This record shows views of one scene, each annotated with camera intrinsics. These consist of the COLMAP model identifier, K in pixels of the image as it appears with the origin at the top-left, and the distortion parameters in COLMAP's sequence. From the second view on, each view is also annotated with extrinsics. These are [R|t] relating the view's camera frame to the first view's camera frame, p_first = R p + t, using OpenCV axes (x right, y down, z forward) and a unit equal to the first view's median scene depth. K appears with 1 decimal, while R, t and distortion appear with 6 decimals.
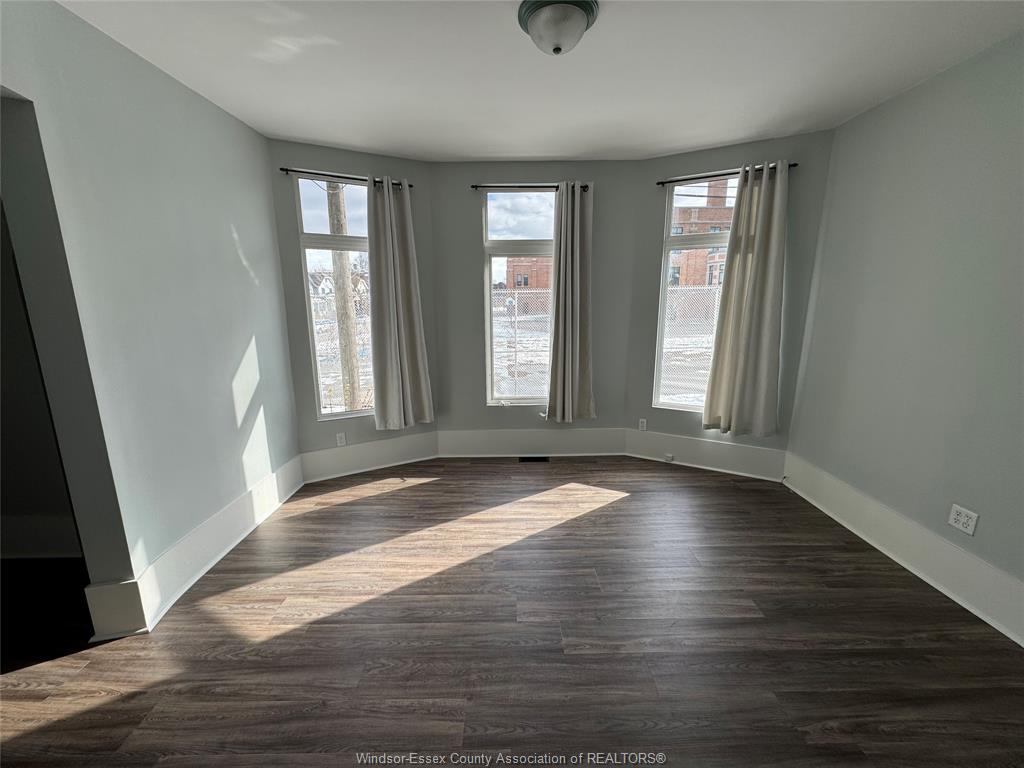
lens RADIAL K [[406.0, 0, 512.0], [0, 406.0, 384.0], [0, 0, 1]] dist [-0.001459, 0.000070]
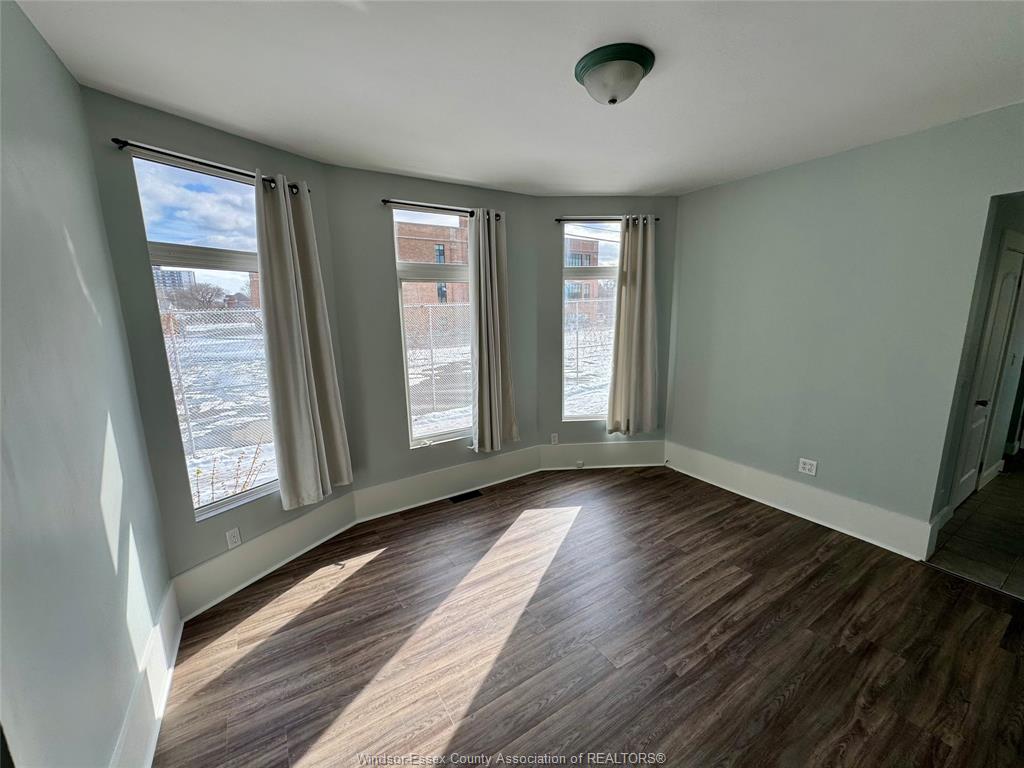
lens RADIAL K [[406.0, 0, 512.0], [0, 406.0, 384.0], [0, 0, 1]] dist [-0.001459, 0.000070]
pose [[0.846918, -0.107557, 0.520732, -0.378905], [0.121616, 0.992551, 0.007214, -0.078782], [-0.517629, 0.057220, 0.853690, 0.155419]]
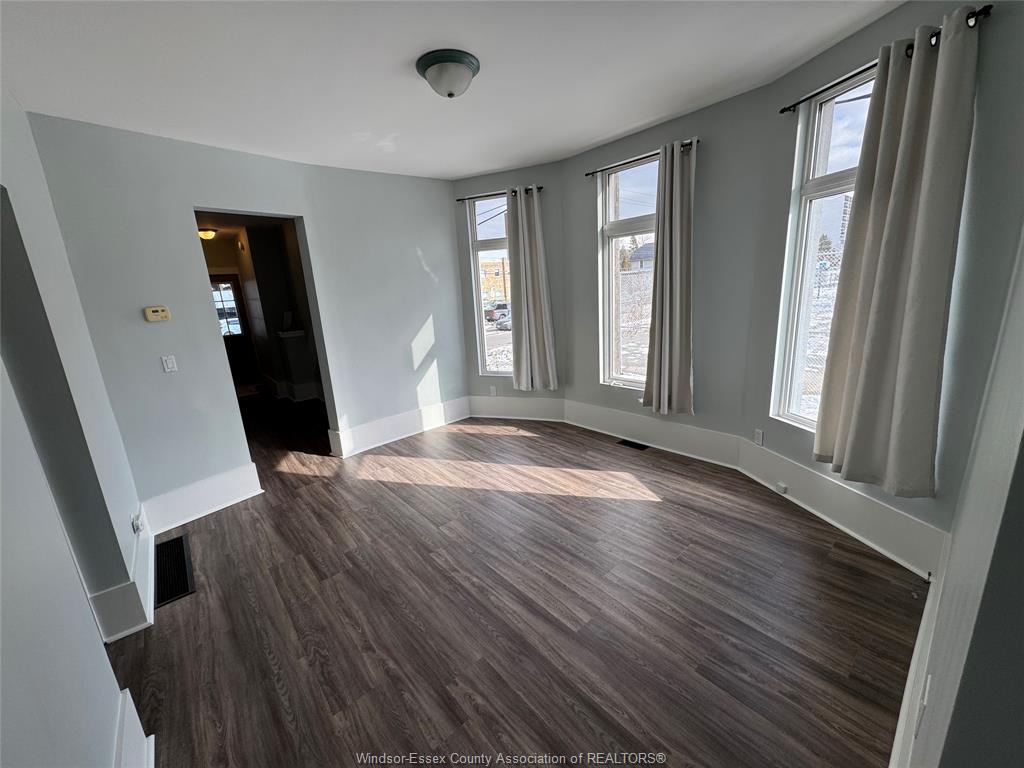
lens RADIAL K [[406.0, 0, 512.0], [0, 406.0, 384.0], [0, 0, 1]] dist [-0.001459, 0.000070]
pose [[0.650320, 0.147747, -0.745154, 0.685405], [-0.092583, 0.989007, 0.115297, -0.053779], [0.753998, -0.005992, 0.656850, 0.164006]]
